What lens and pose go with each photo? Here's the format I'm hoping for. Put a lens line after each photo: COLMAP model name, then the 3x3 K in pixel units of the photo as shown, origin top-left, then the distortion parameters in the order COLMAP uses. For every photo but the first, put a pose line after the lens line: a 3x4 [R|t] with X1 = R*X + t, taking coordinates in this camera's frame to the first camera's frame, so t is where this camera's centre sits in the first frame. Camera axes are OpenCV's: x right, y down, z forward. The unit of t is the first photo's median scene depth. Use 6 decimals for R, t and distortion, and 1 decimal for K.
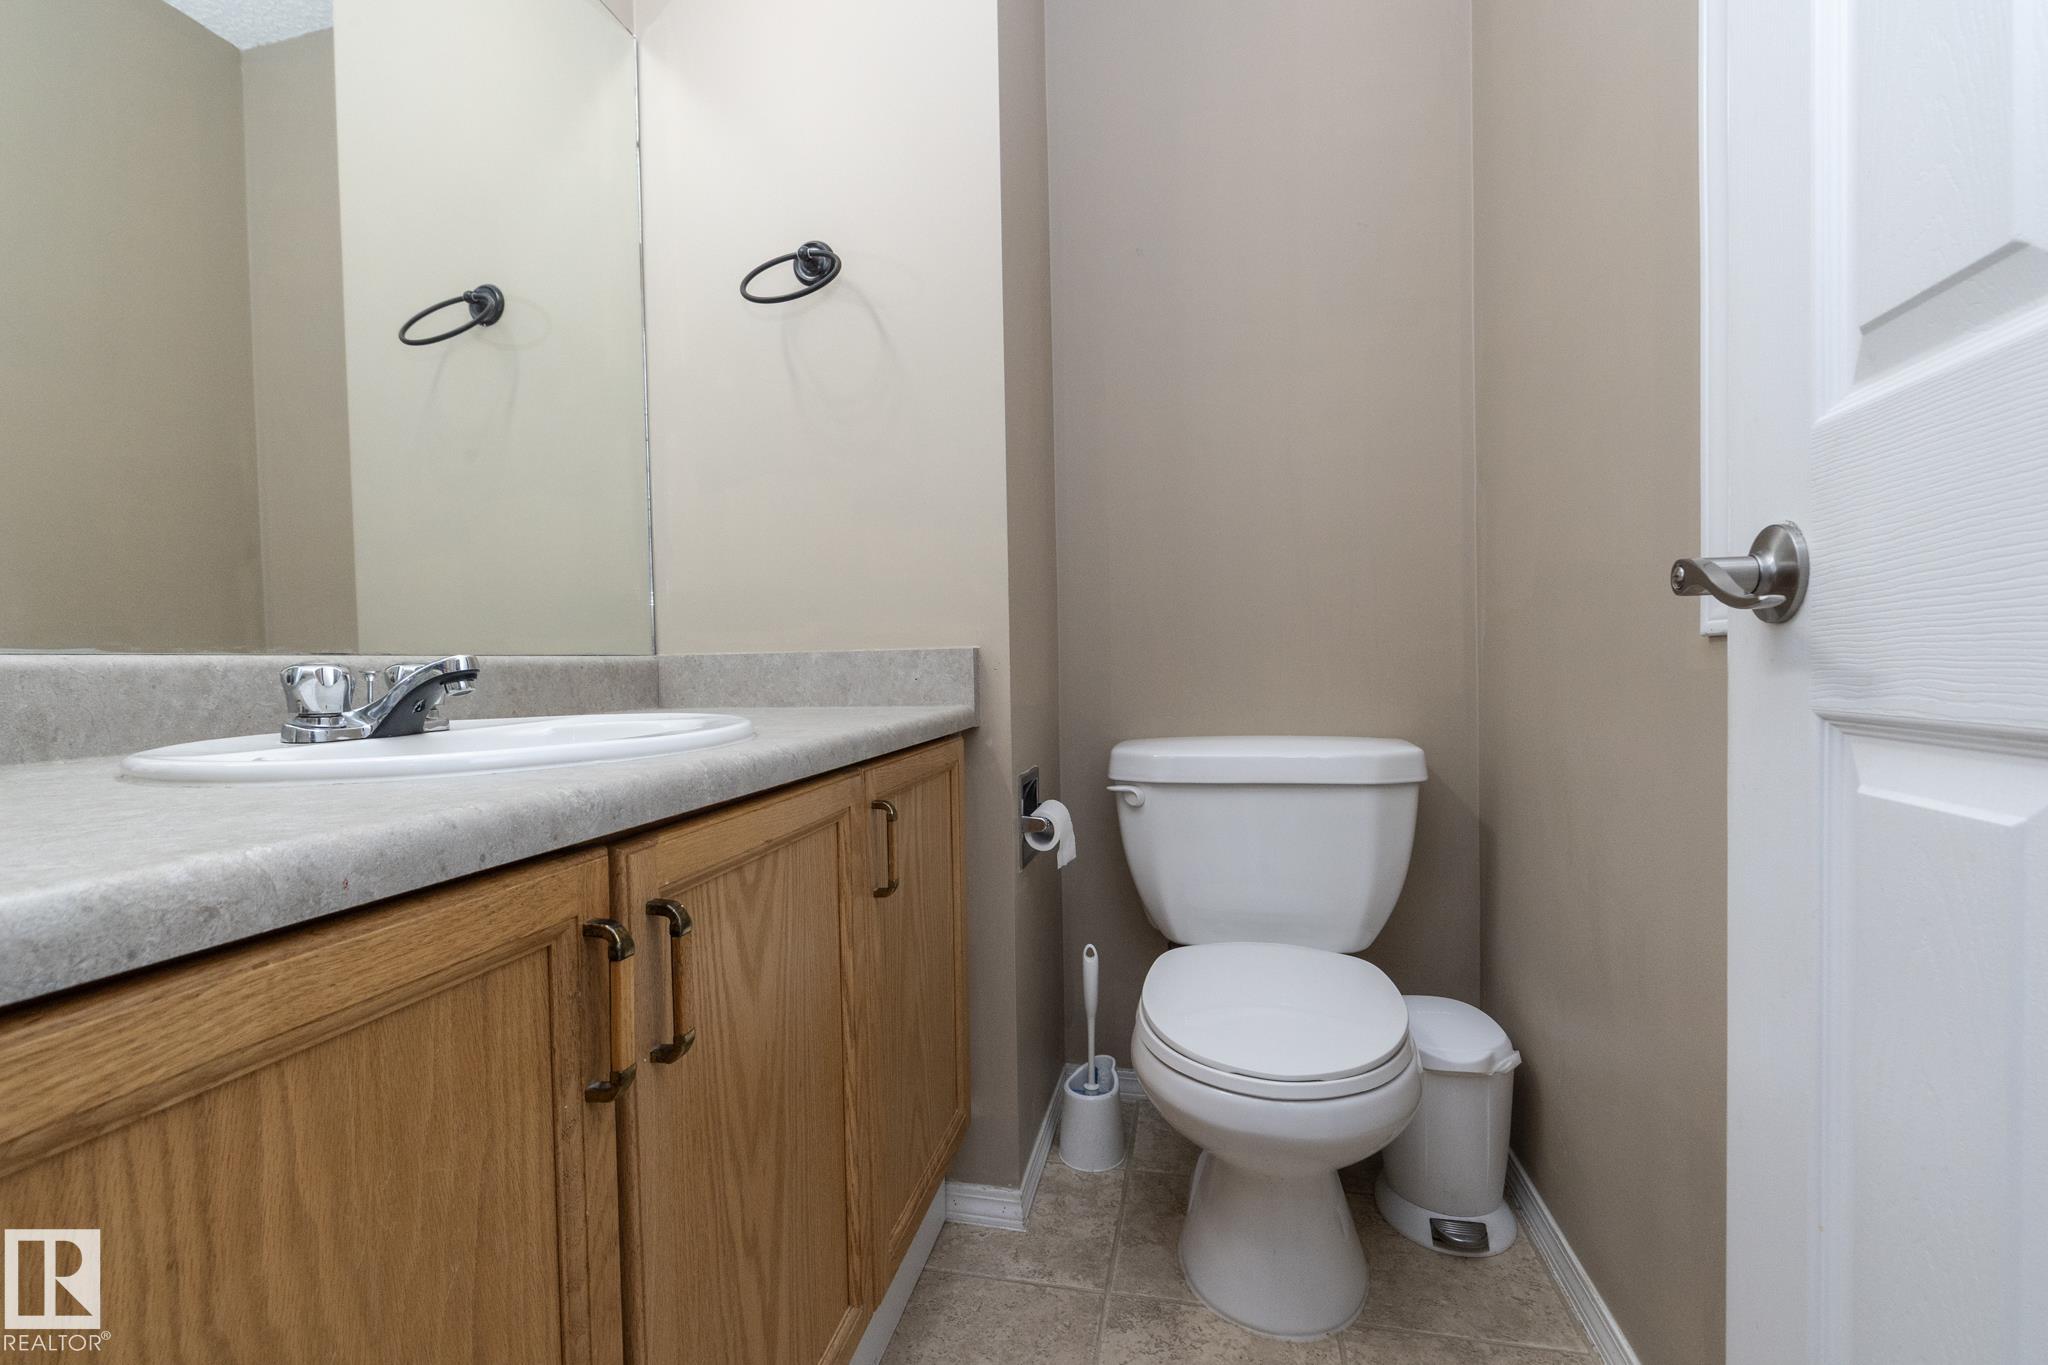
lens RADIAL K [[874.1, 0, 1028.5], [0, 874.1, 680.4], [0, 0, 1]] dist [-0.002063, -0.000280]
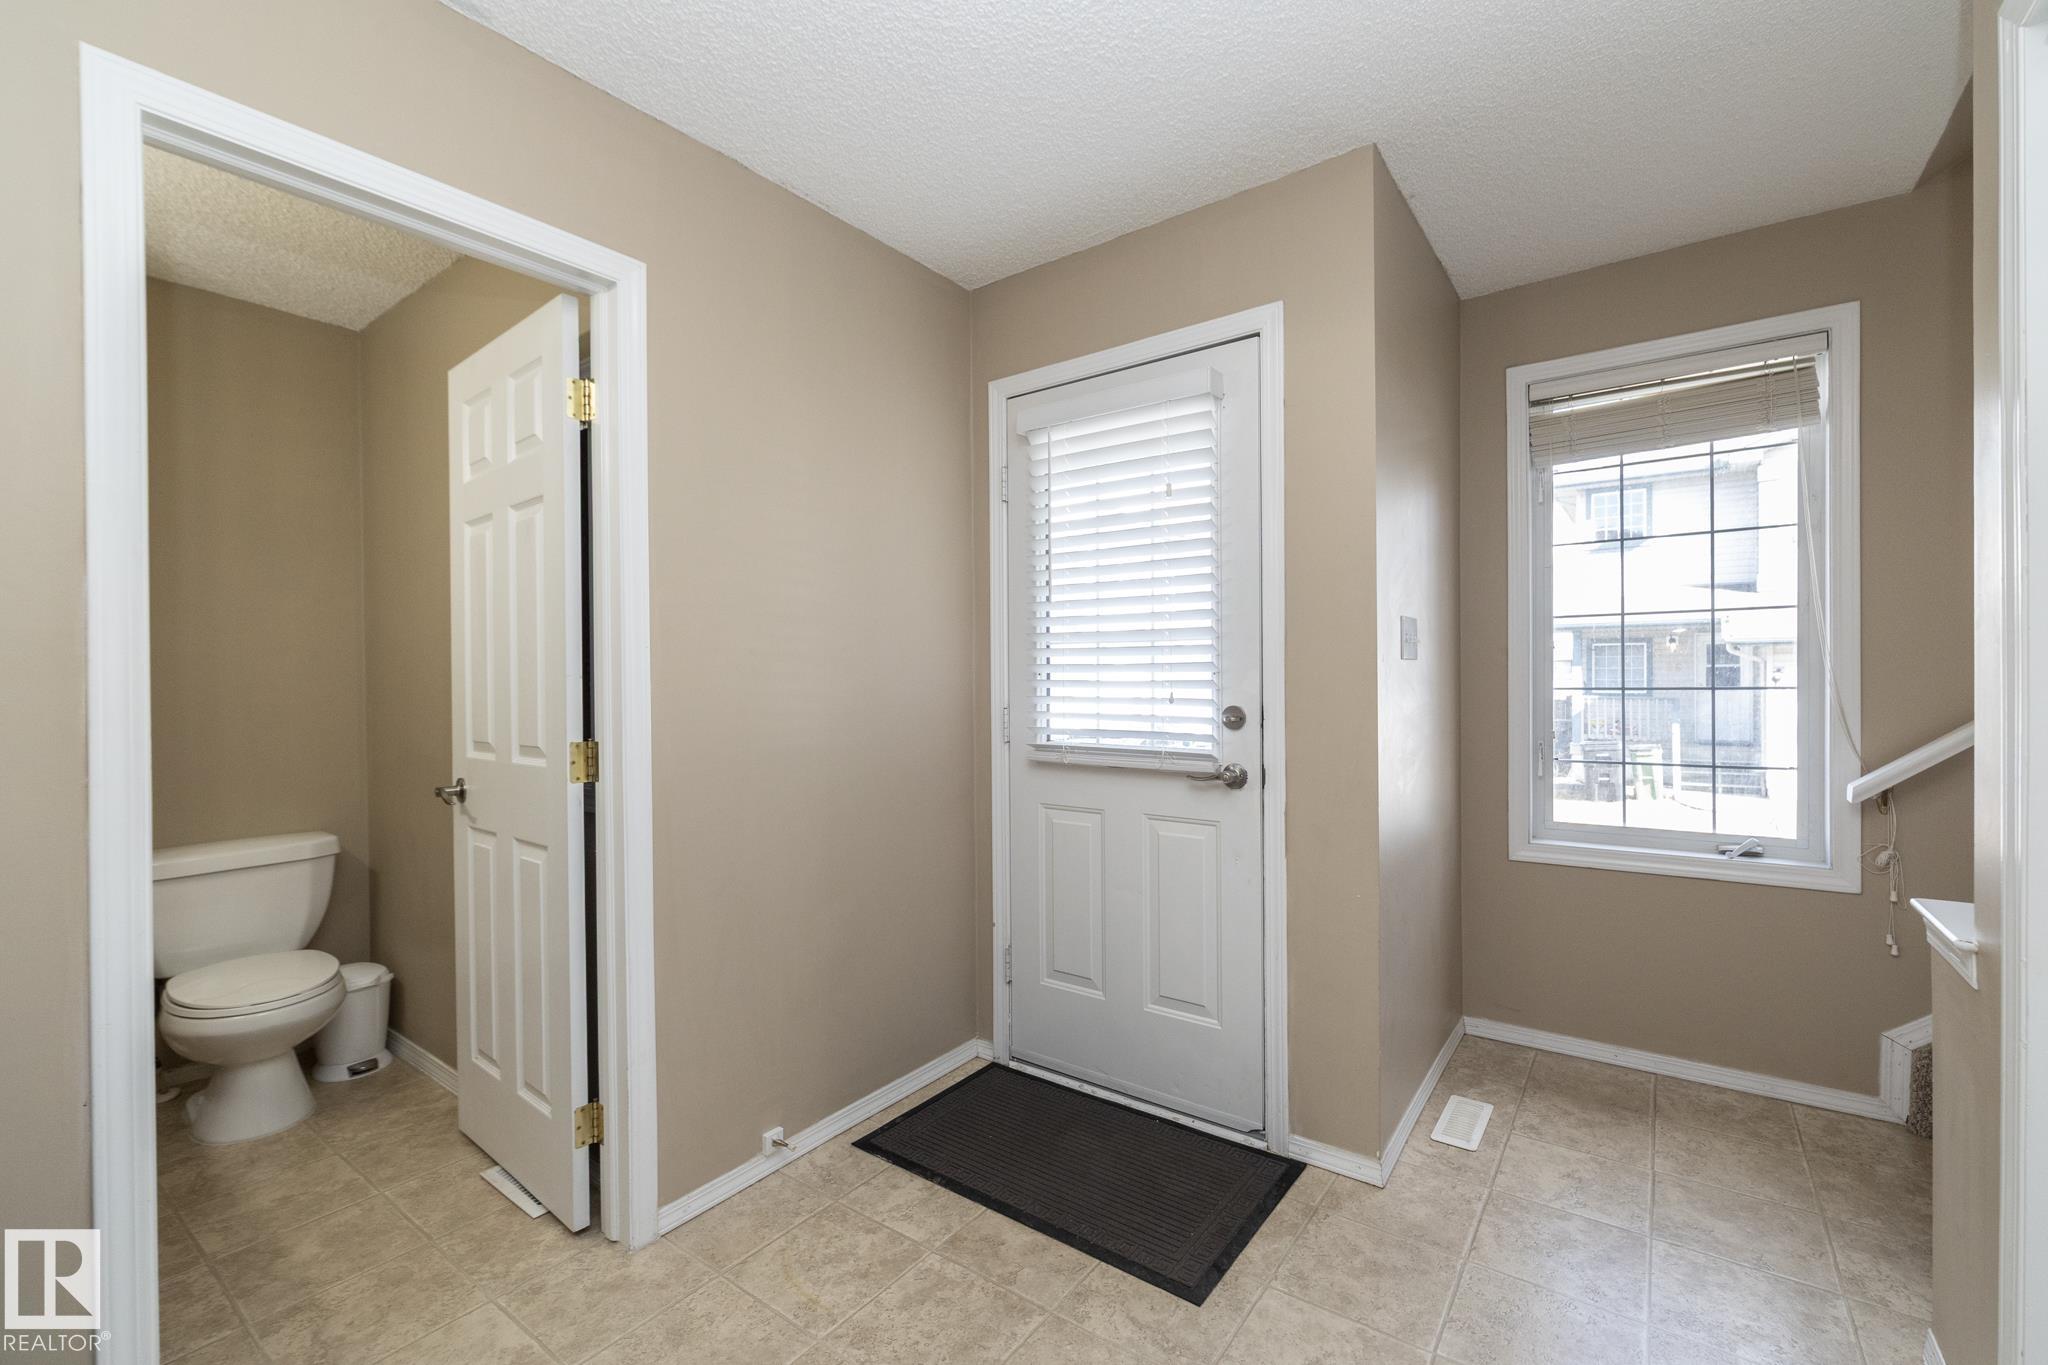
lens RADIAL K [[874.1, 0, 1028.5], [0, 874.1, 680.4], [0, 0, 1]] dist [-0.002063, -0.000280]
pose [[0.415959, 0.010915, 0.909318, -3.931979], [0.023475, 0.999466, -0.022736, -1.087574], [-0.909080, 0.030804, 0.415481, -7.022065]]
